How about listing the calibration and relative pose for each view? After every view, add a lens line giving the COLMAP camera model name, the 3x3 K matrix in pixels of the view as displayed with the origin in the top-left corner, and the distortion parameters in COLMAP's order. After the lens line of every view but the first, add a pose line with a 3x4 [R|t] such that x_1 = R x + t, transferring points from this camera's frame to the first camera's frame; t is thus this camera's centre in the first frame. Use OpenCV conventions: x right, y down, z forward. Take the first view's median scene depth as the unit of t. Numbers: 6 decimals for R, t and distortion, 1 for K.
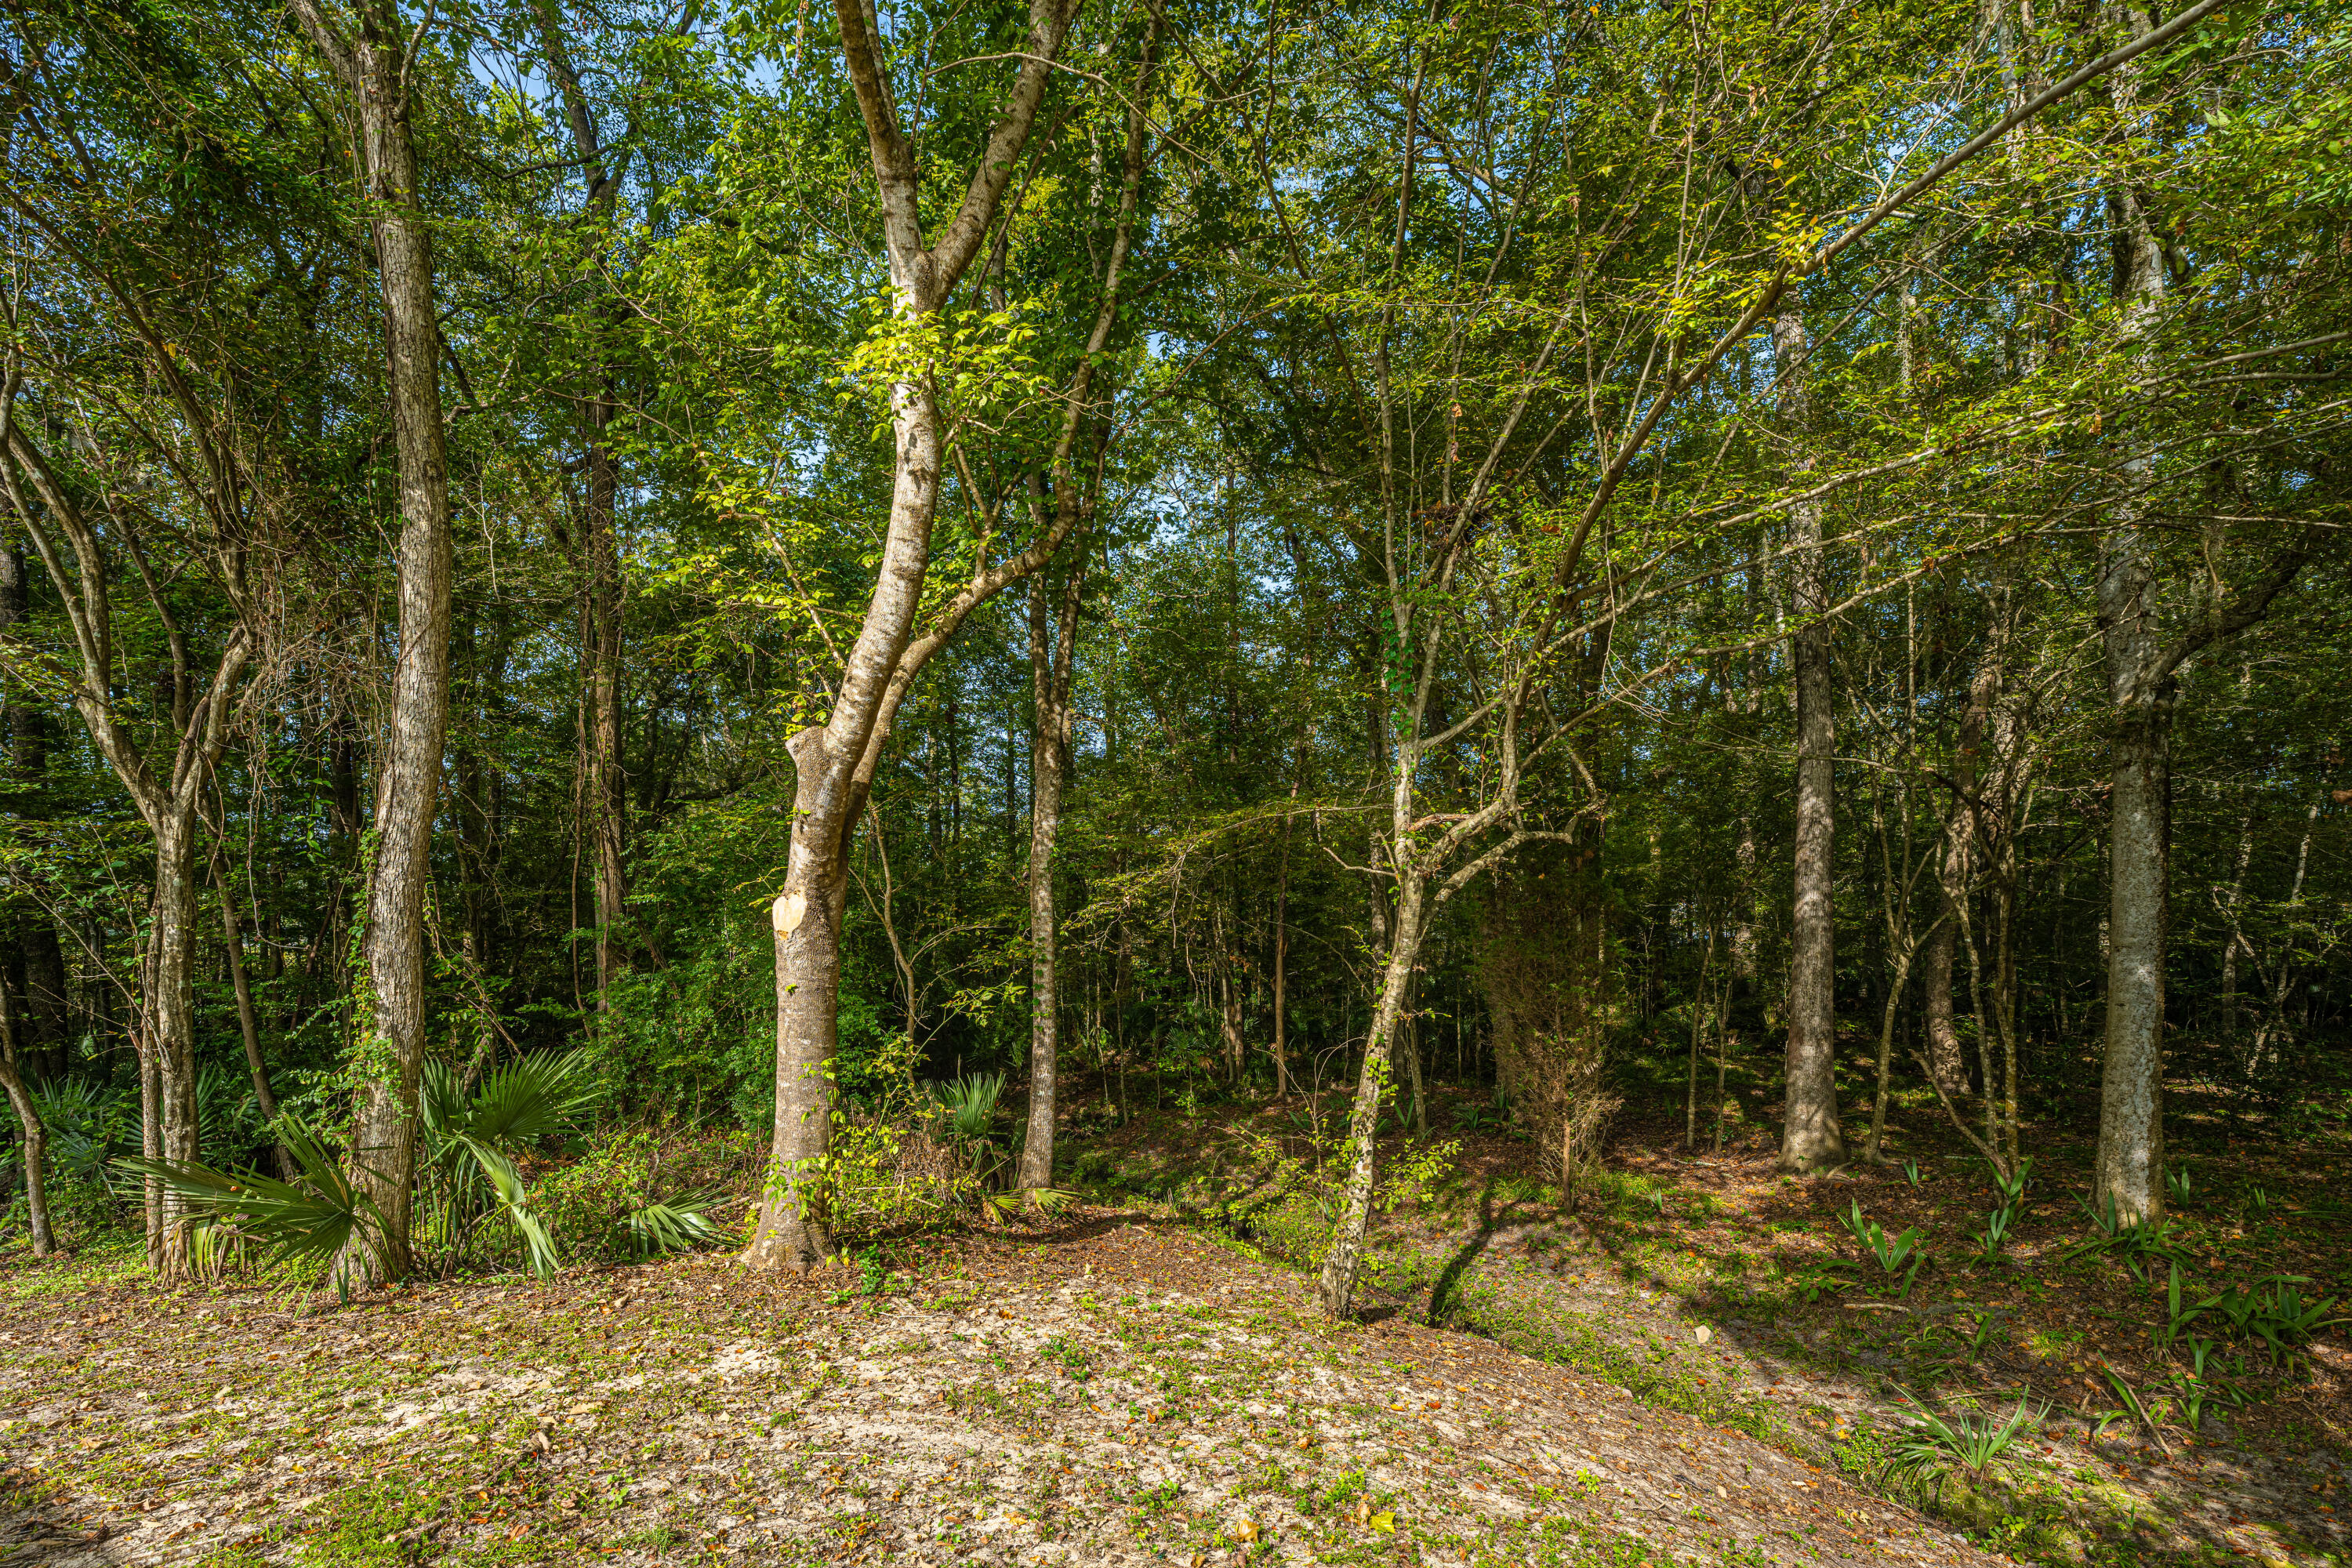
lens RADIAL K [[956.4, 0, 1163.9], [0, 956.4, 936.4], [0, 0, 1]] dist [-0.004570, -0.000046]
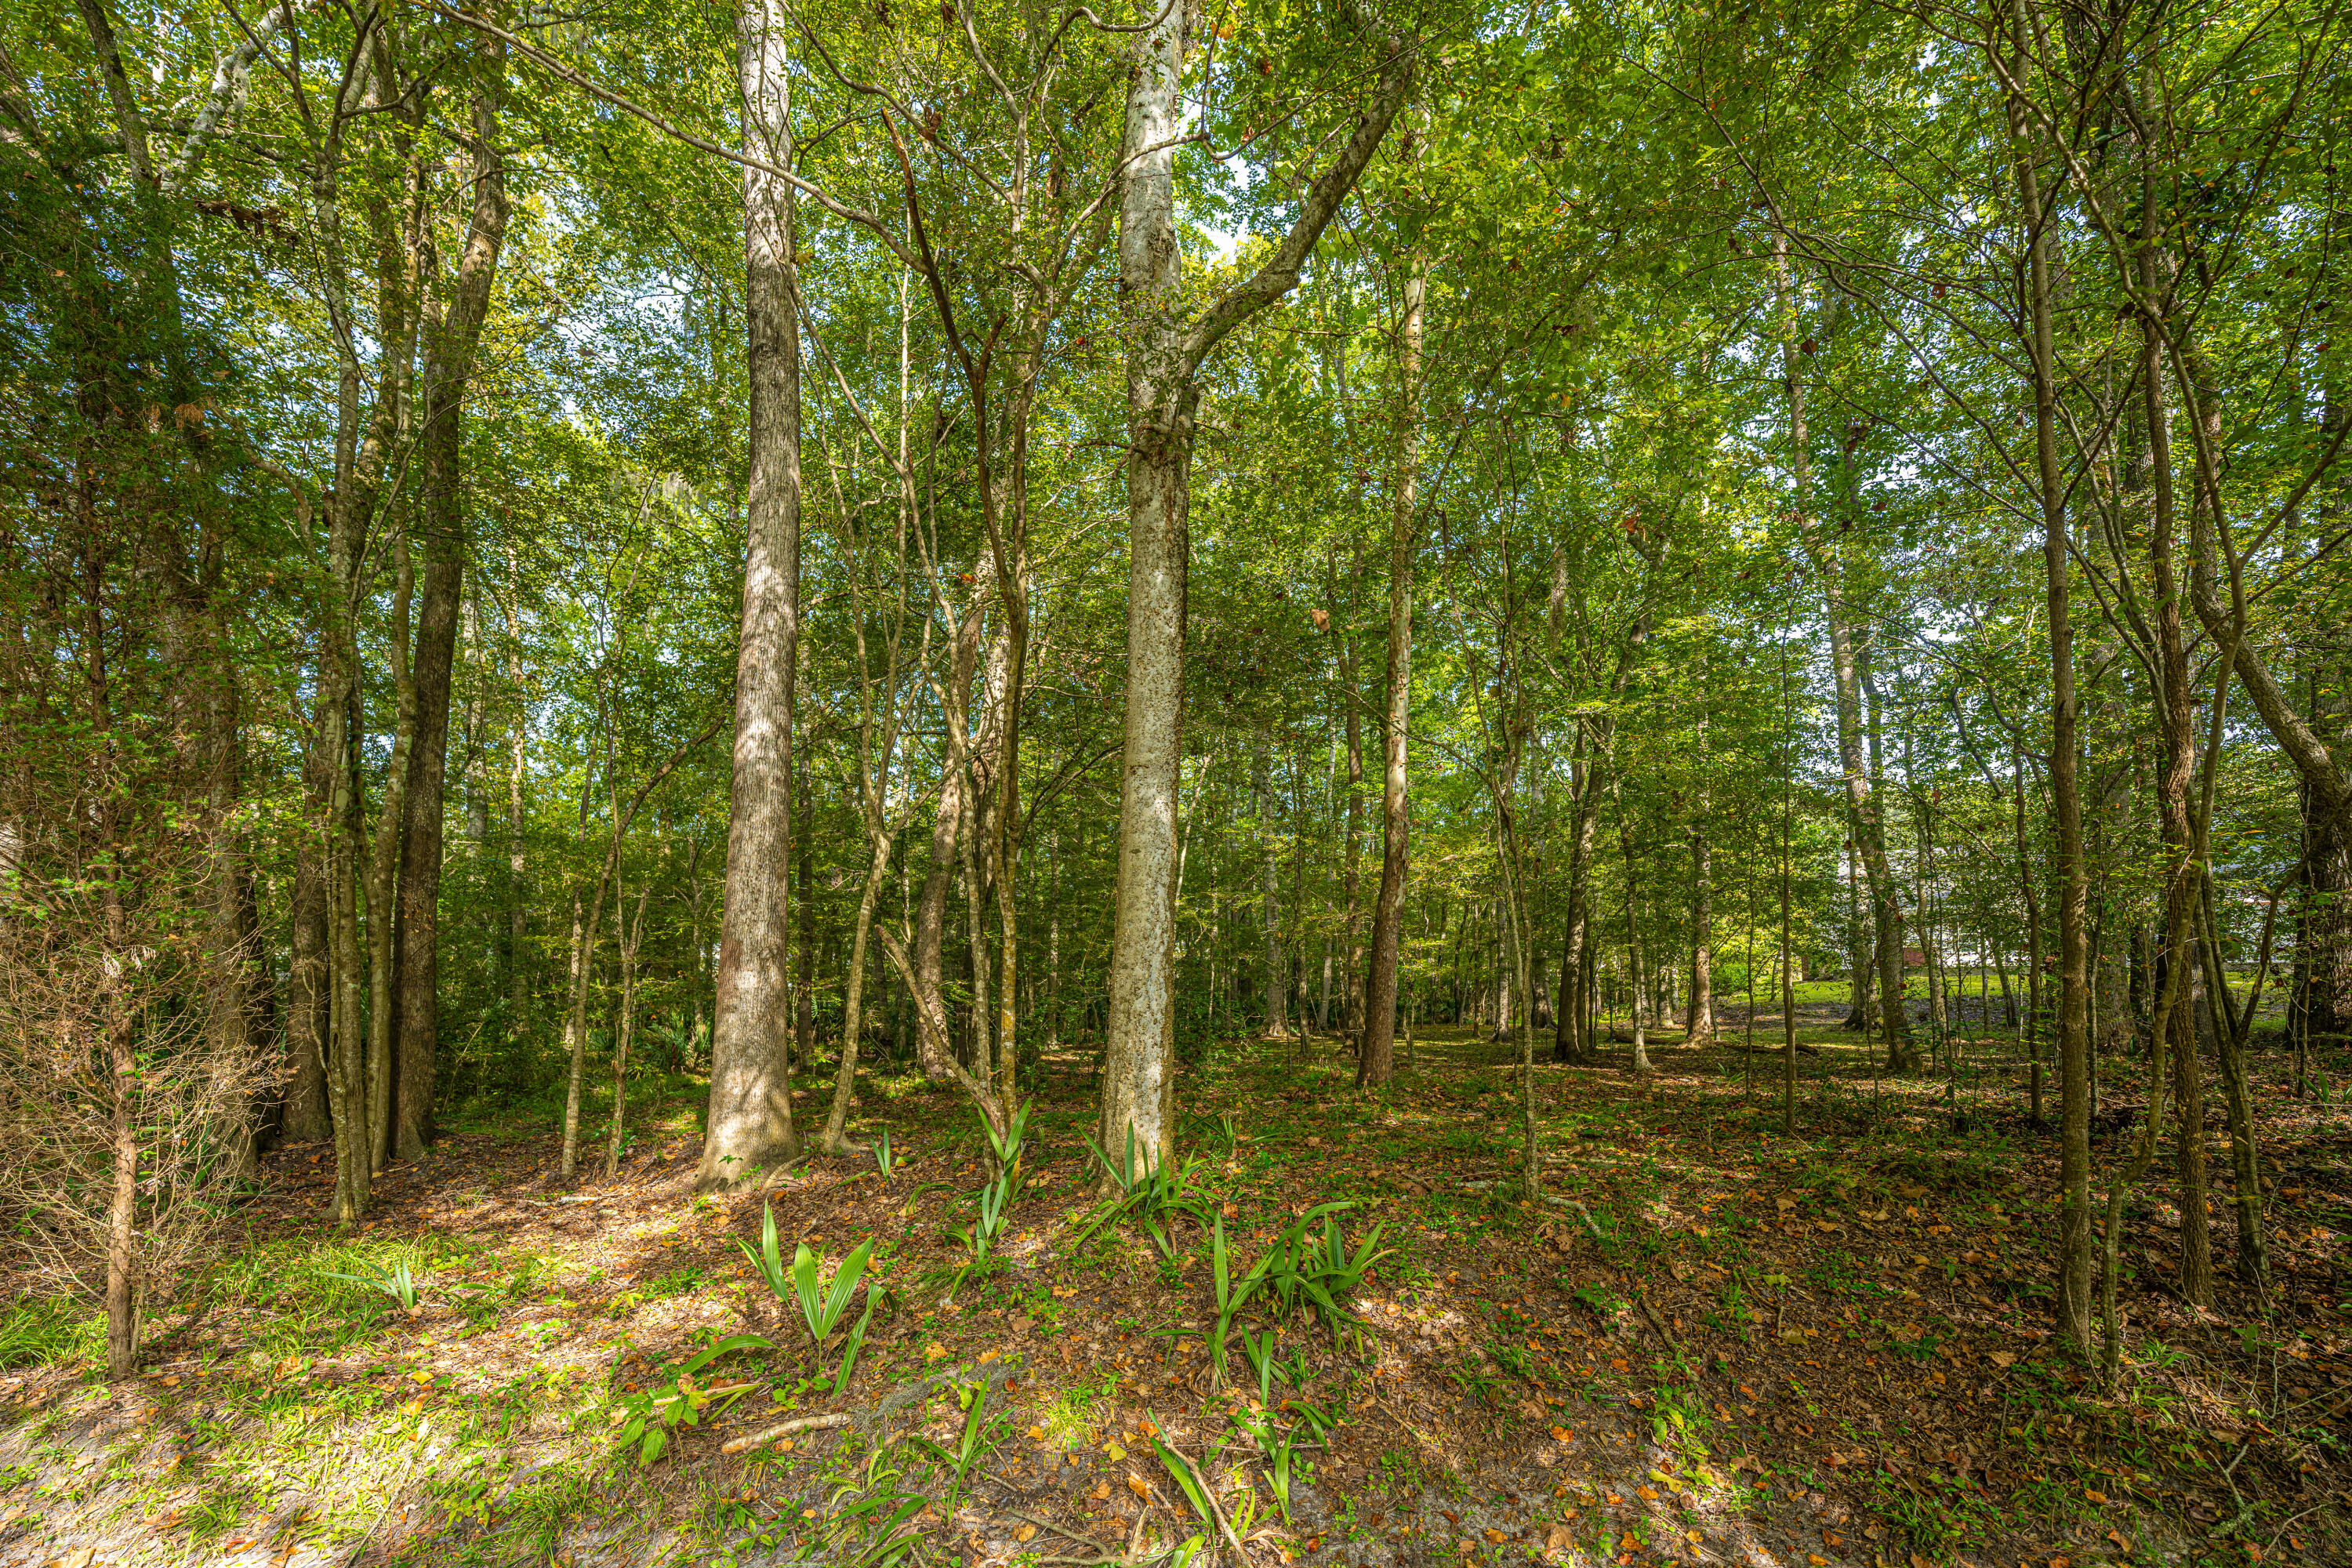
lens RADIAL K [[956.4, 0, 1184.5], [0, 956.4, 957.7], [0, 0, 1]] dist [-0.004570, -0.000046]
pose [[0.594050, 0.049783, 0.802887, 0.415447], [-0.008658, 0.998421, -0.055501, 0.161023], [-0.804382, 0.026019, 0.593543, 0.491675]]
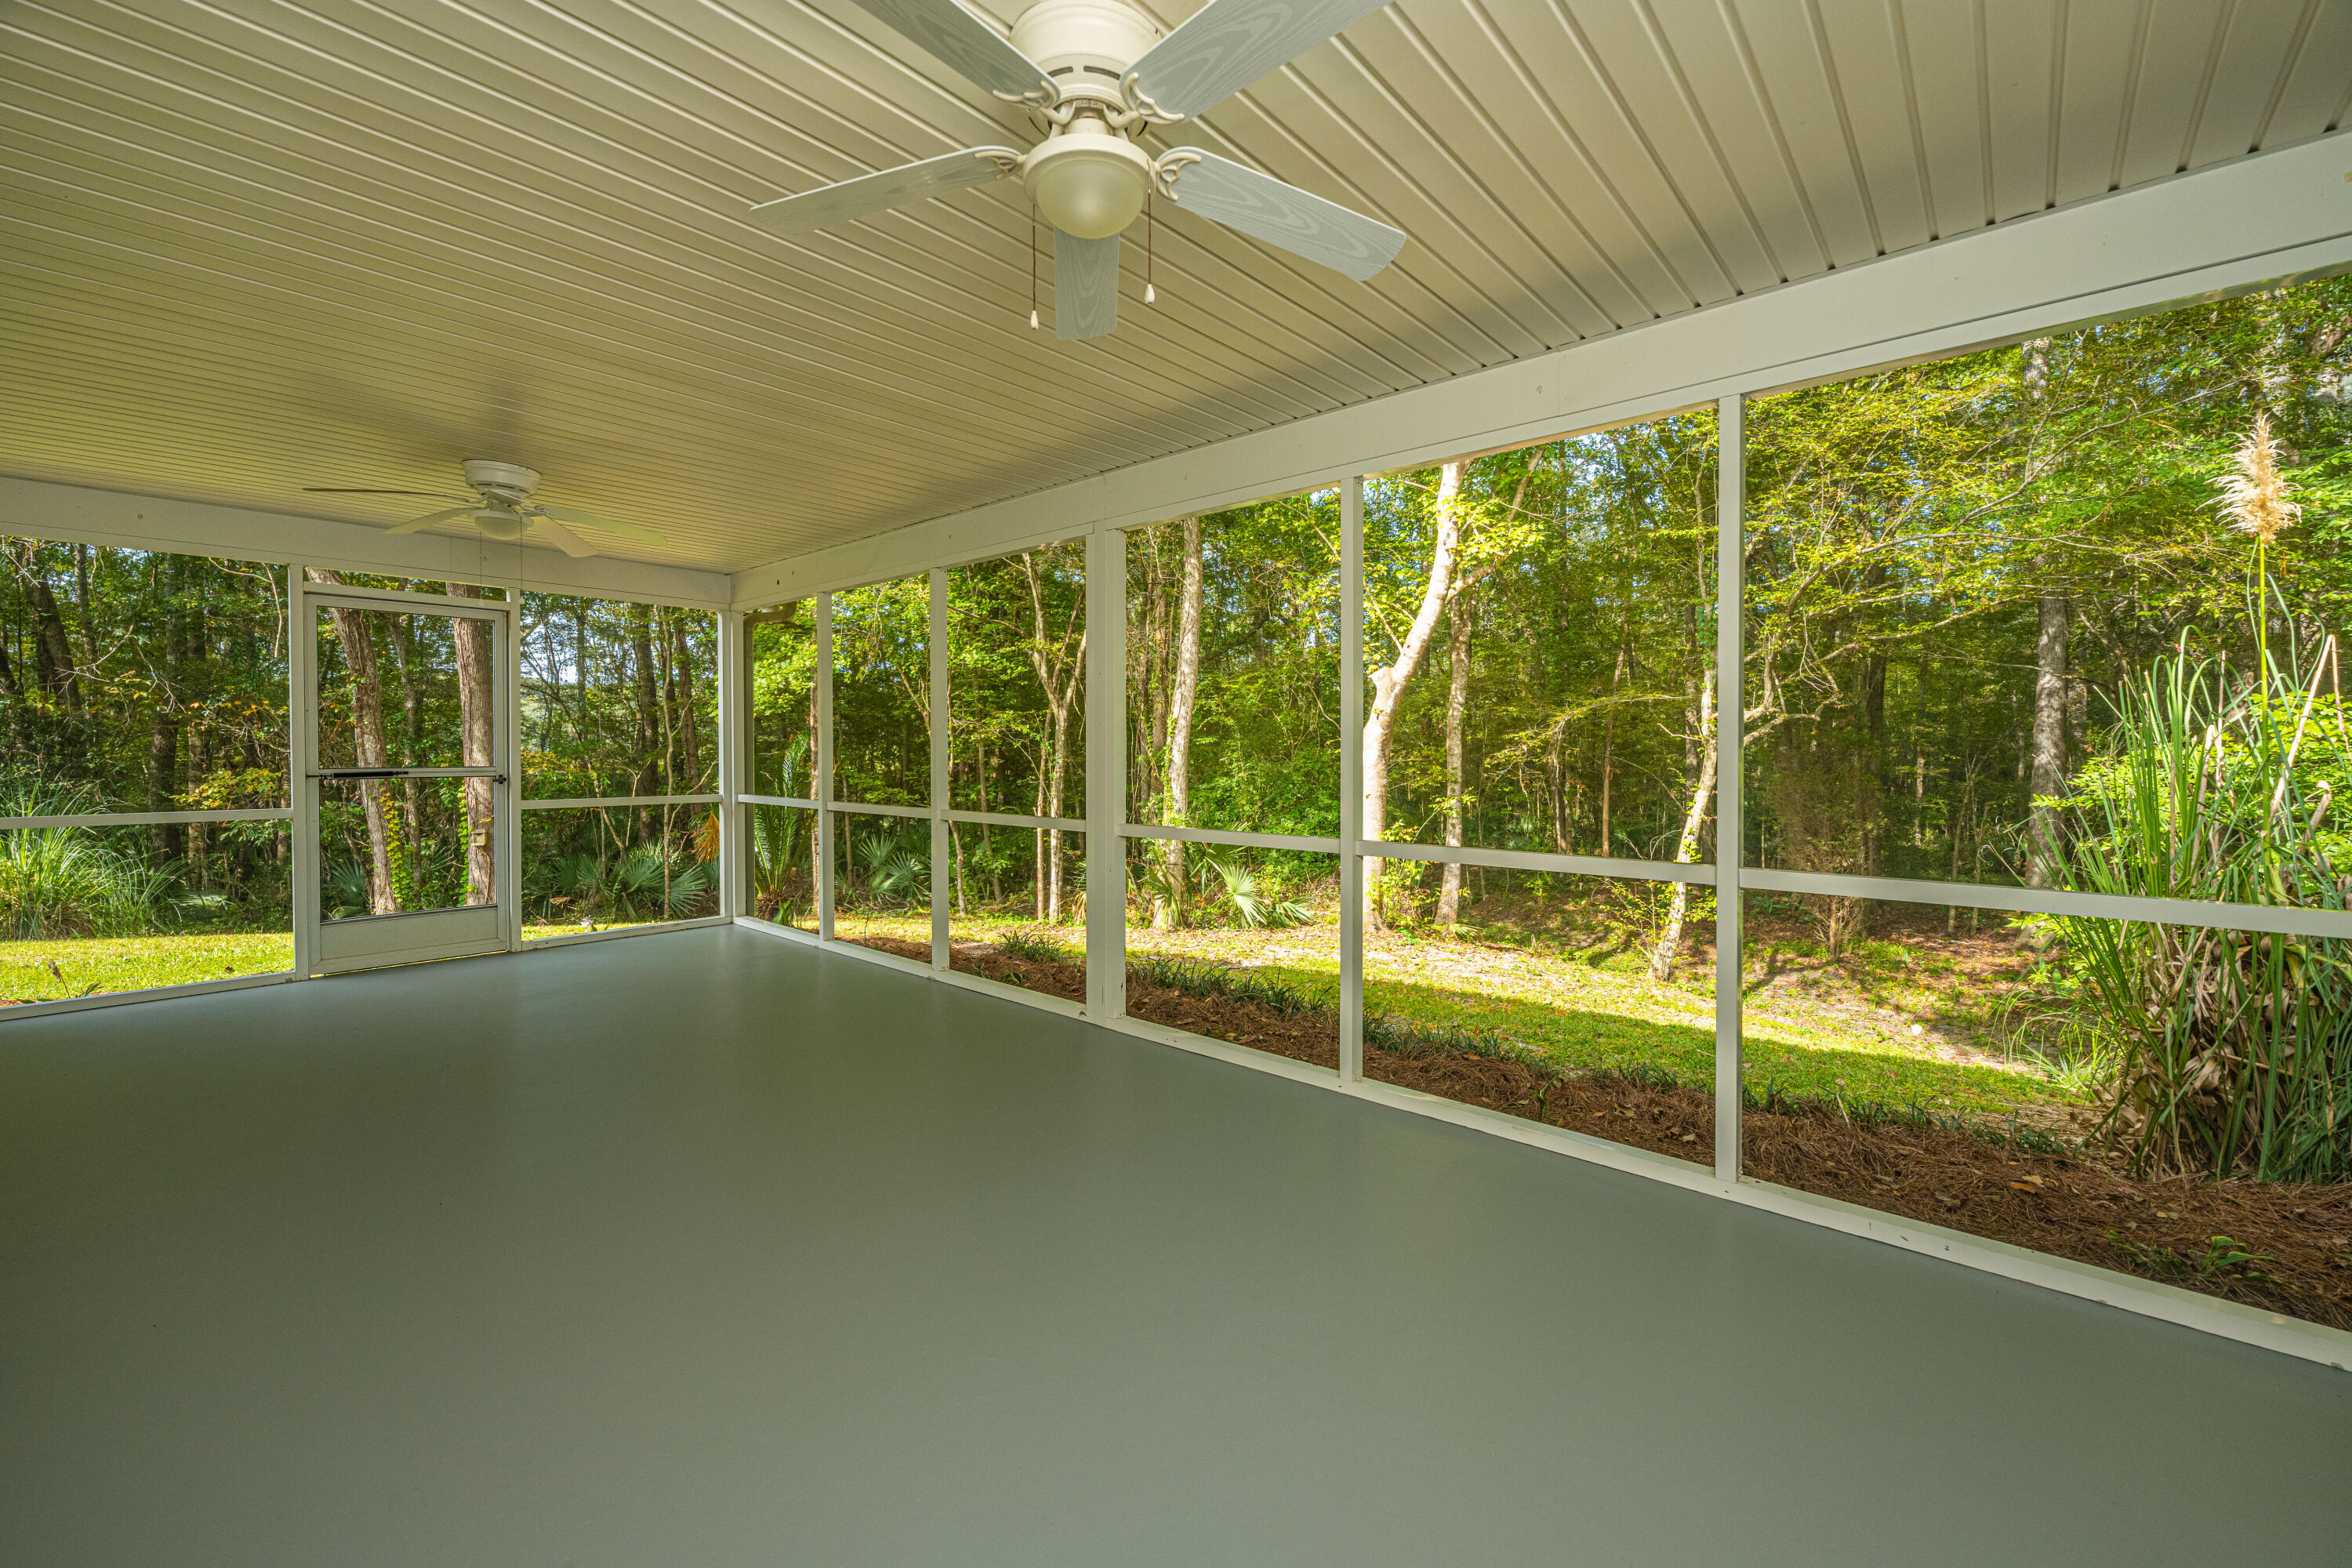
lens RADIAL K [[956.4, 0, 1155.3], [0, 956.4, 749.7], [0, 0, 1]] dist [-0.004570, -0.000046]
pose [[0.958502, 0.010958, -0.284875, -0.175895], [-0.011384, 0.999935, 0.000161, -0.026769], [0.284858, 0.003088, 0.958565, -0.768655]]
